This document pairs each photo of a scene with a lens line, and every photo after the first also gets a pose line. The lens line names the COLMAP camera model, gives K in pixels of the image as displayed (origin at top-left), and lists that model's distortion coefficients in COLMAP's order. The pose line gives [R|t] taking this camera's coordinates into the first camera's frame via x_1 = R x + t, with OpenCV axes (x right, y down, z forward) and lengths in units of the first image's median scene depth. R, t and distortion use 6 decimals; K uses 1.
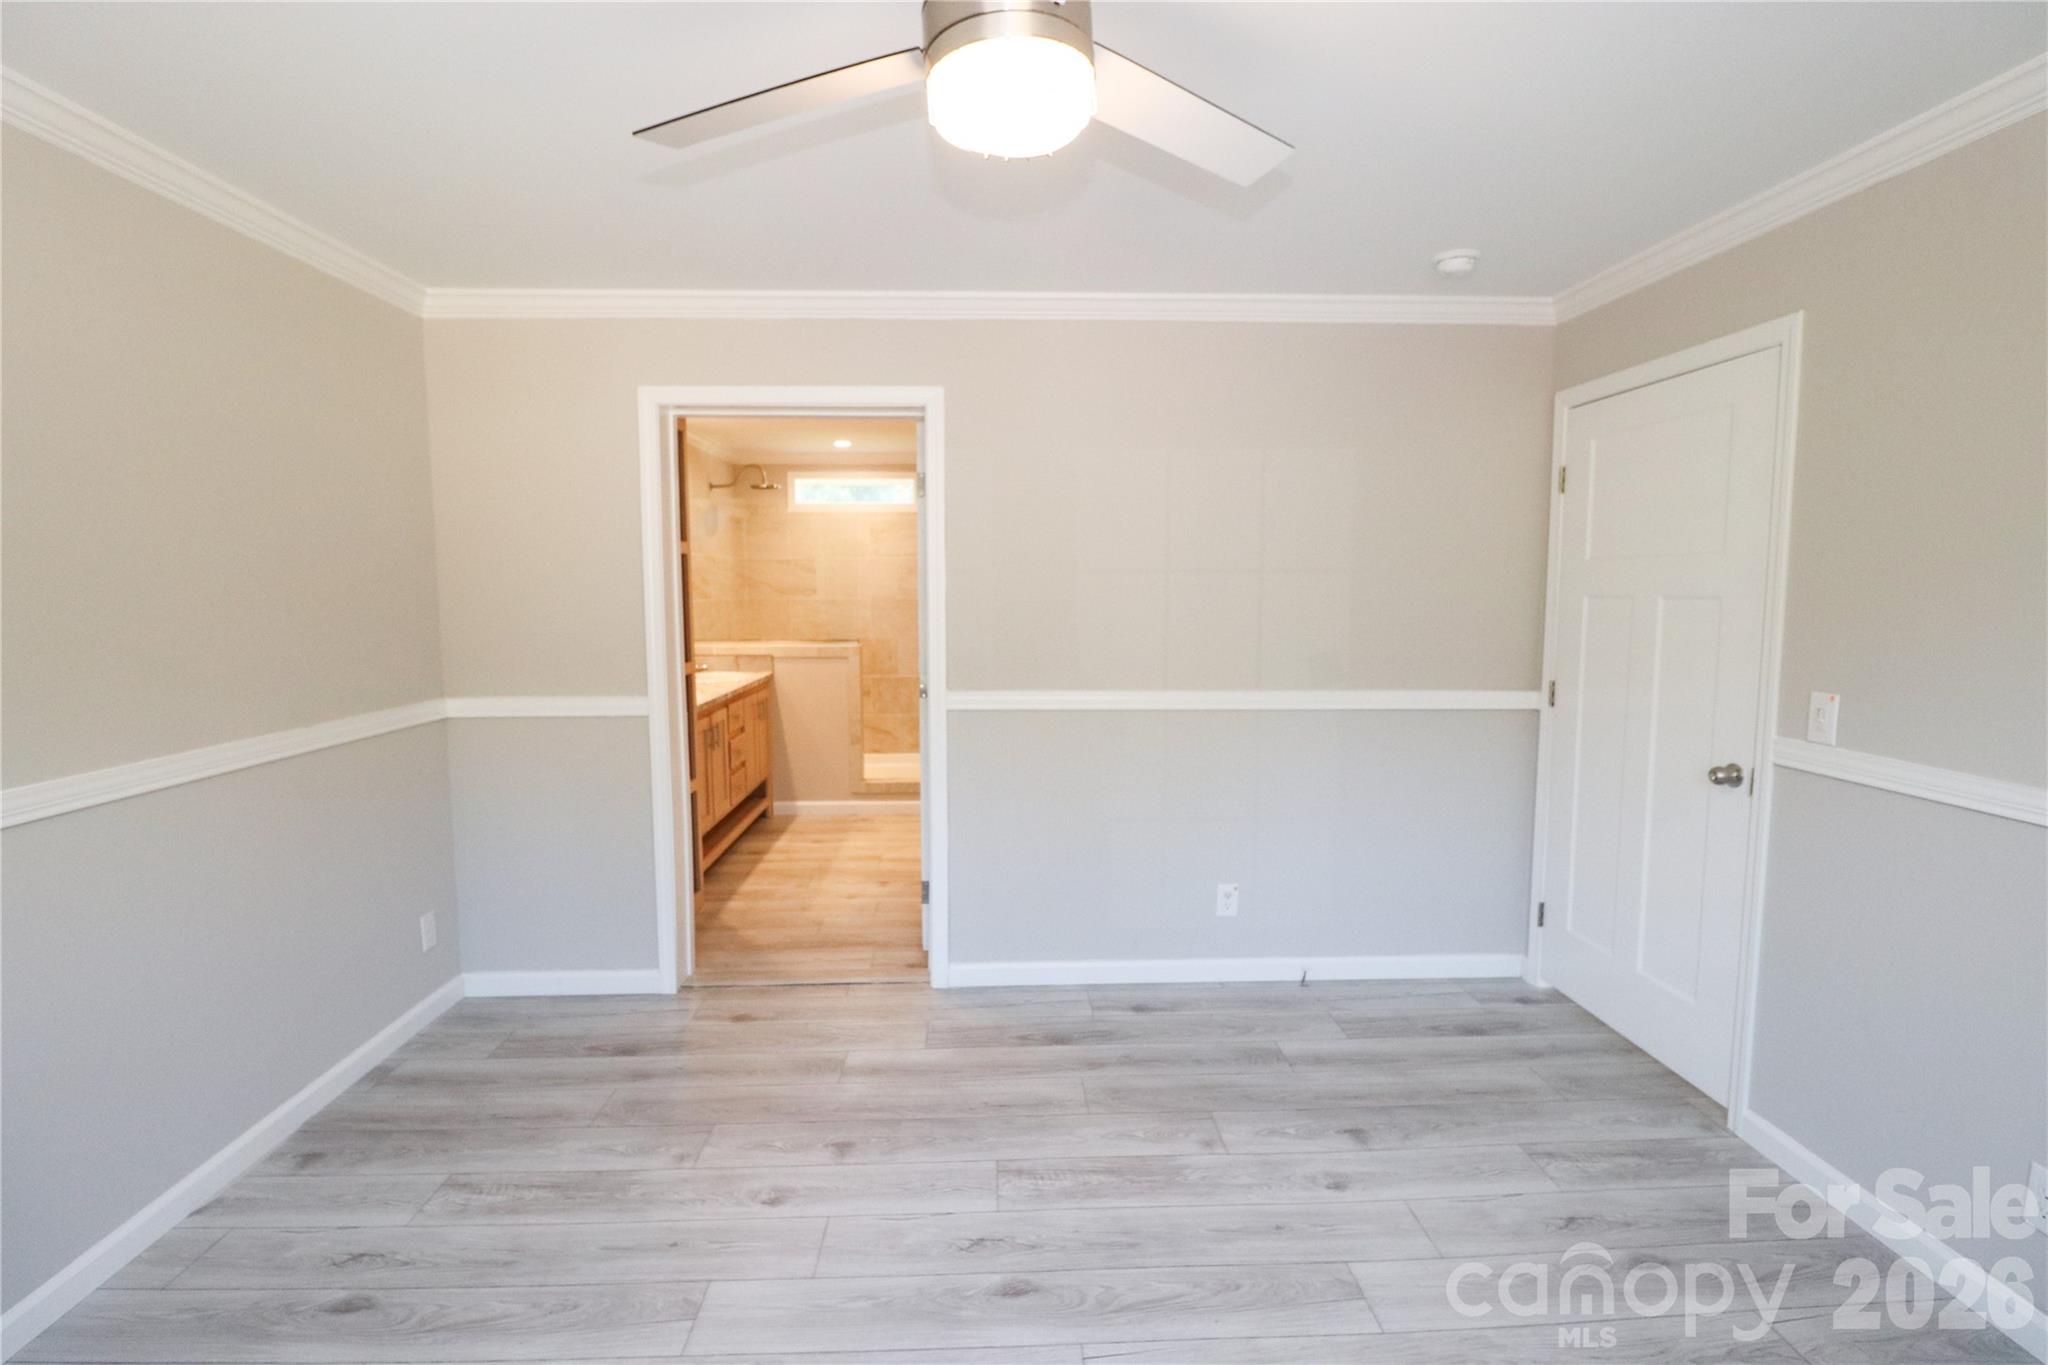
lens RADIAL K [[971.5, 0, 1024.0], [0, 971.5, 682.5], [0, 0, 1]] dist [0.002798, -0.012961]
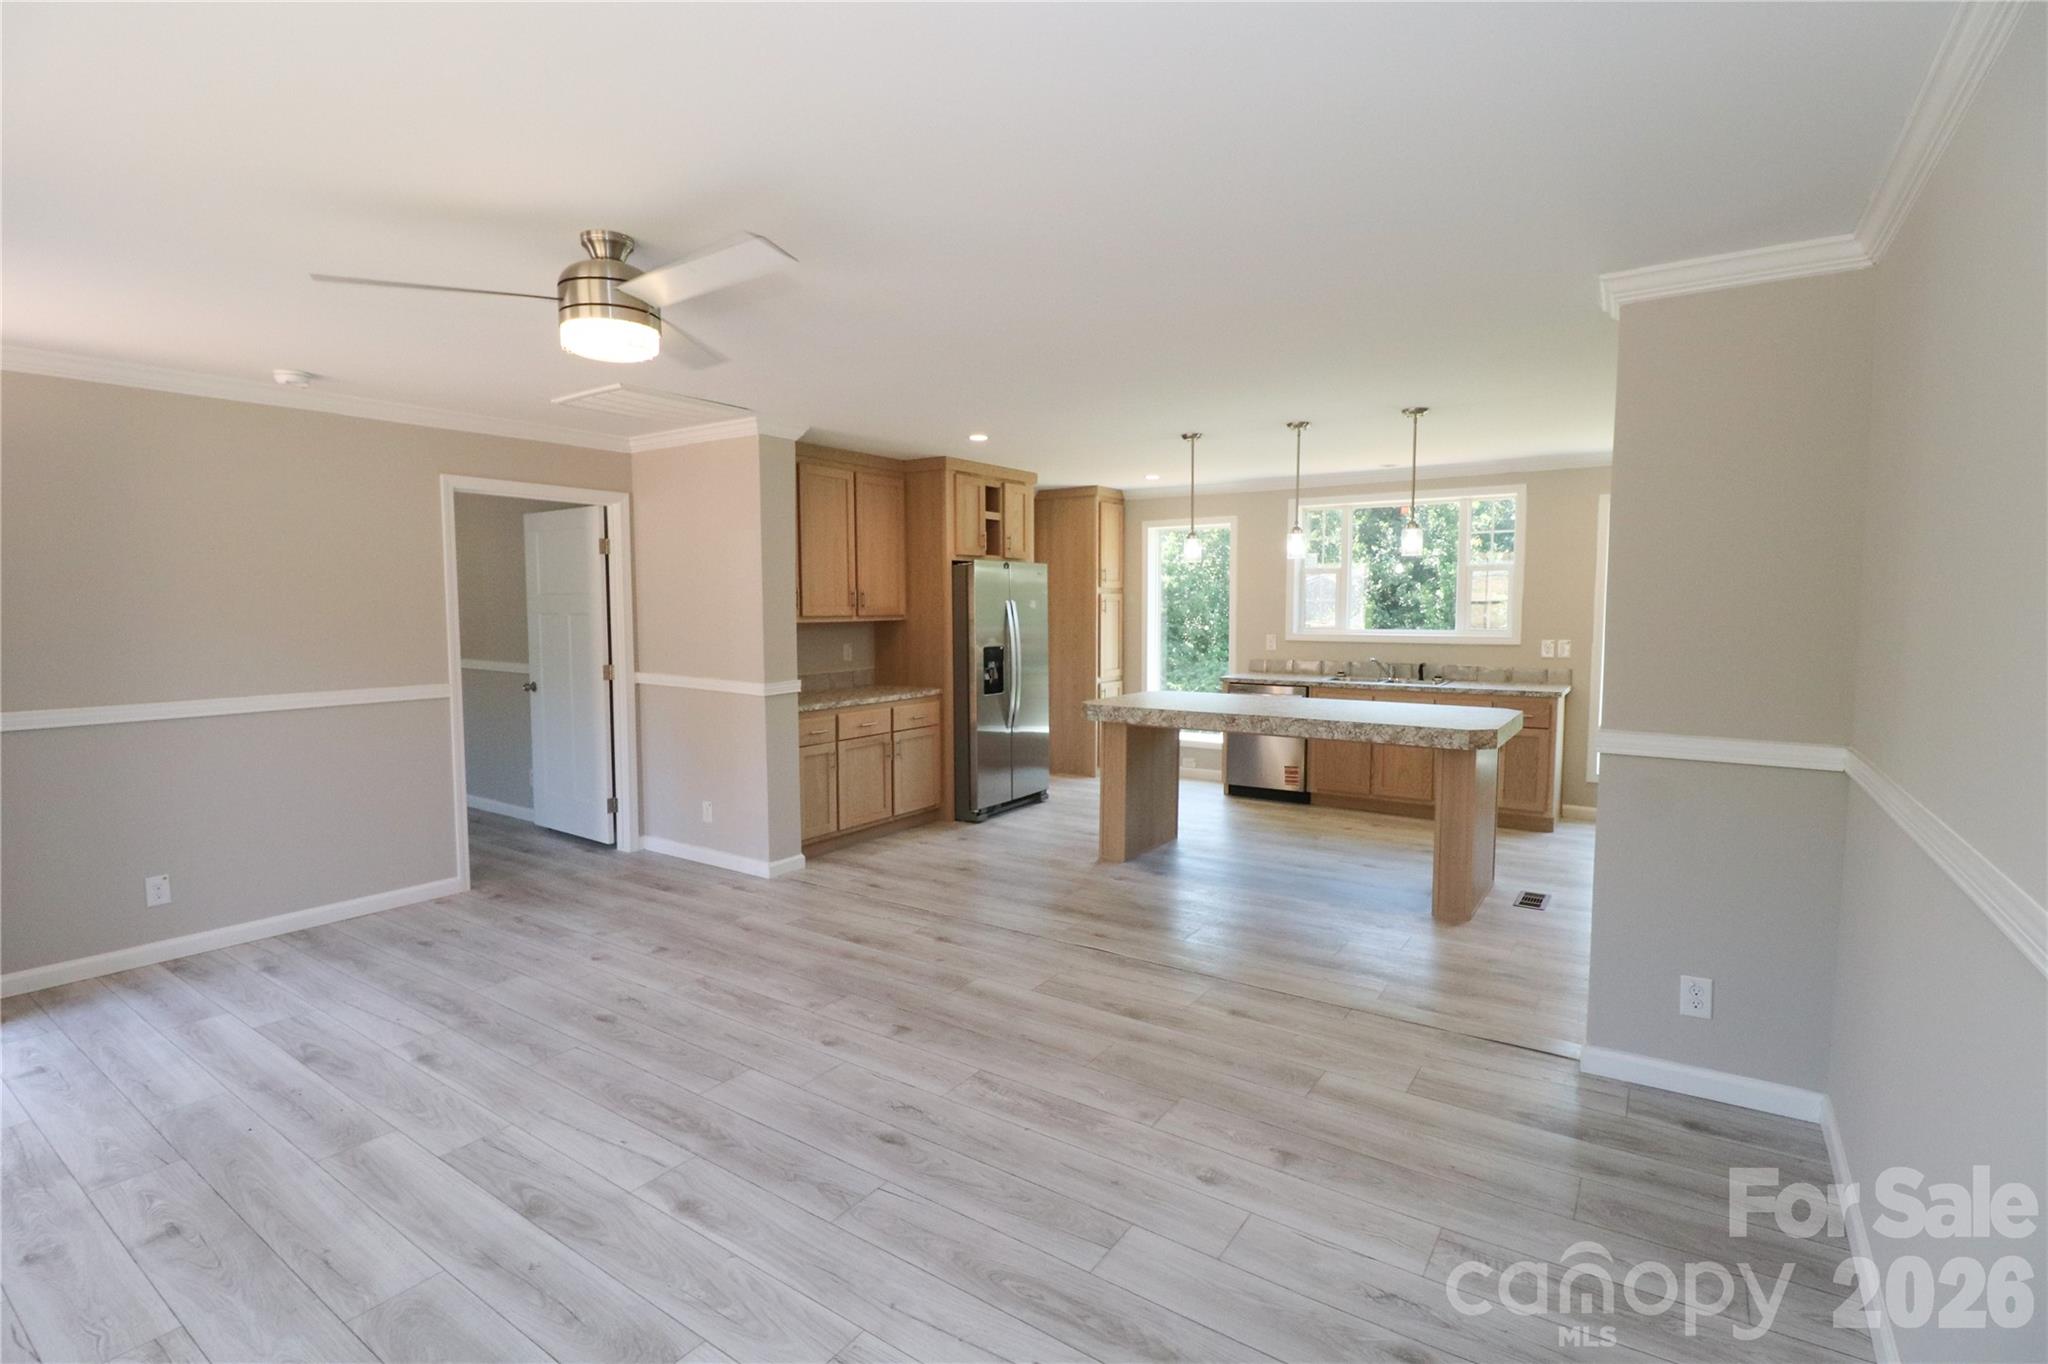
lens RADIAL K [[965.1, 0, 1024.0], [0, 965.1, 682.0], [0, 0, 1]] dist [0.000757, 0.000164]
pose [[0.800496, 0.051454, -0.597125, 0.212084], [-0.063042, 0.998010, 0.001484, -0.002136], [0.596013, 0.036456, 0.802147, 0.007530]]
